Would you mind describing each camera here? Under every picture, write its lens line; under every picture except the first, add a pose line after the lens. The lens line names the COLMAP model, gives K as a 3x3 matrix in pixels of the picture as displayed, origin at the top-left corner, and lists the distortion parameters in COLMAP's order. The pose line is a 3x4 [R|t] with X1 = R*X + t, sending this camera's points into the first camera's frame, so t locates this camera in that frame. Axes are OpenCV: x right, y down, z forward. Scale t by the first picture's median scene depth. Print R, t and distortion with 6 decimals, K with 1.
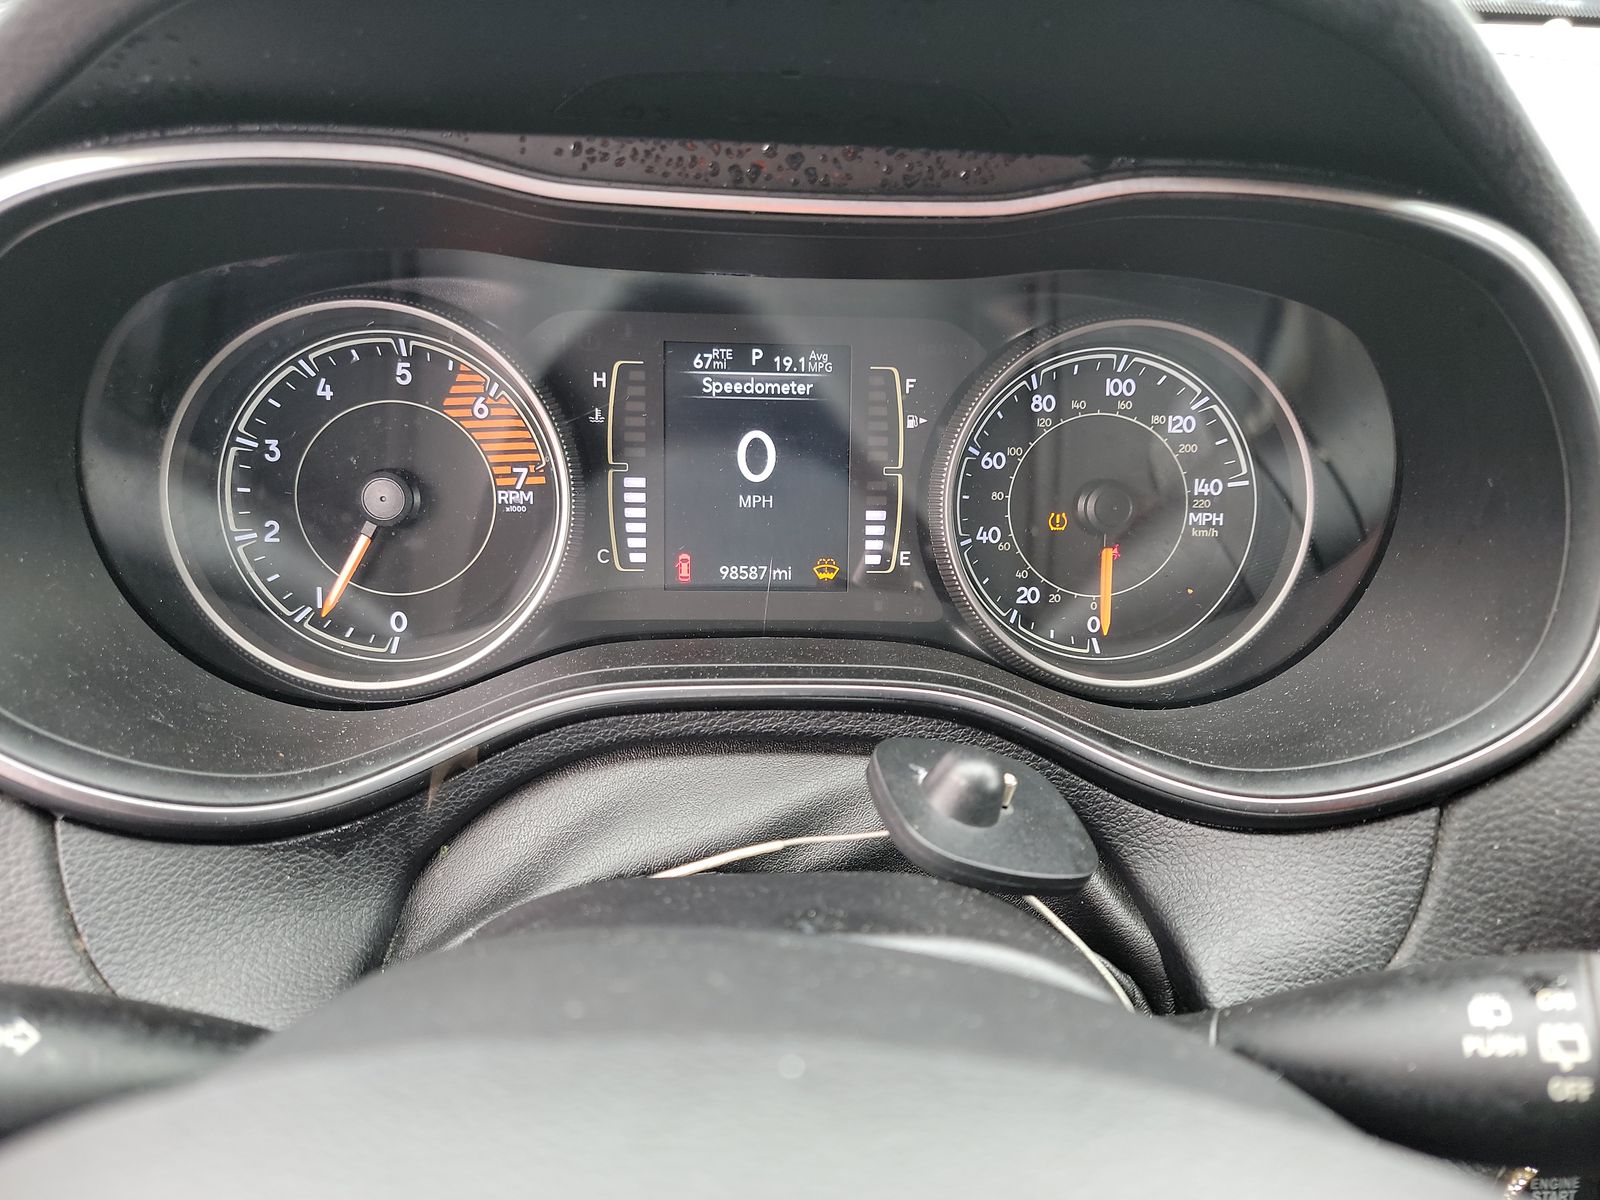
lens RADIAL K [[1191.0, 0, 800.0], [0, 1191.0, 600.0], [0, 0, 1]] dist [0.002094, 0.001038]
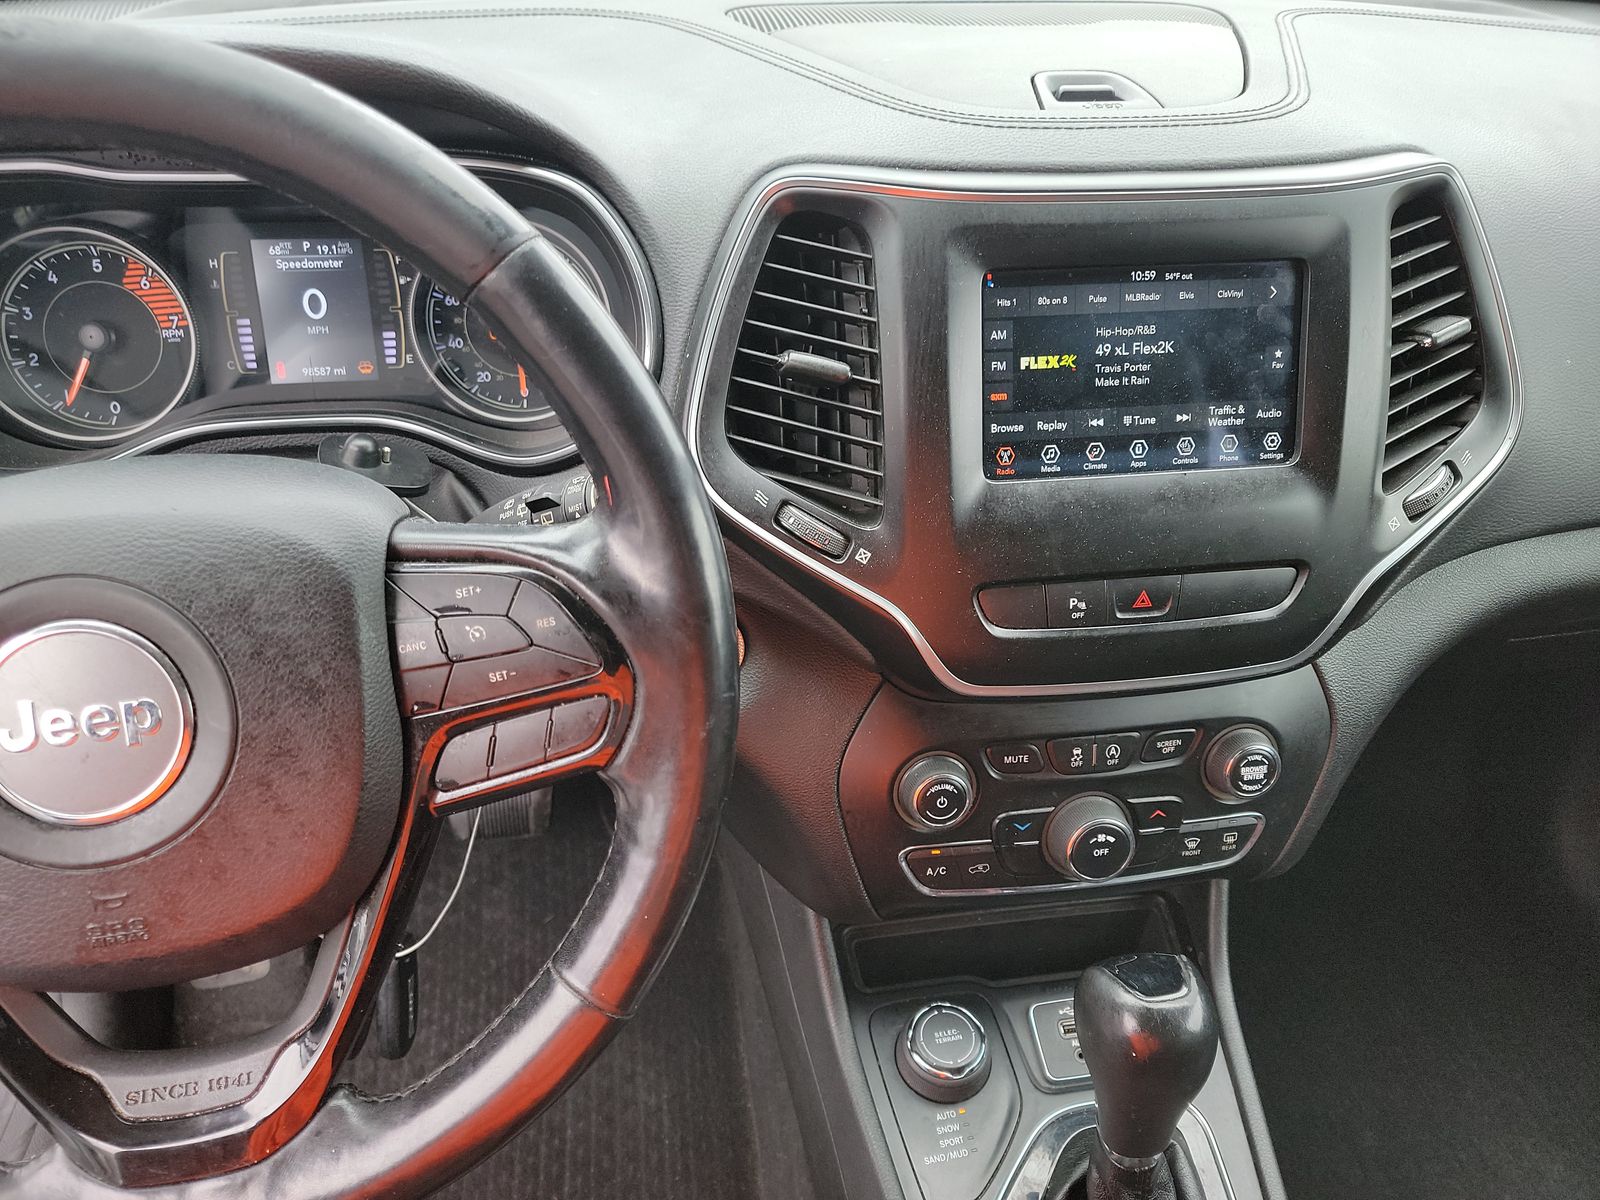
lens RADIAL K [[1132.7, 0, 800.0], [0, 1132.7, 600.0], [0, 0, 1]] dist [0.032046, -0.048565]
pose [[0.995221, -0.066368, 0.071632, 0.551238], [0.057168, 0.990682, 0.123614, 0.153519], [-0.079168, -0.118928, 0.989742, -0.818326]]
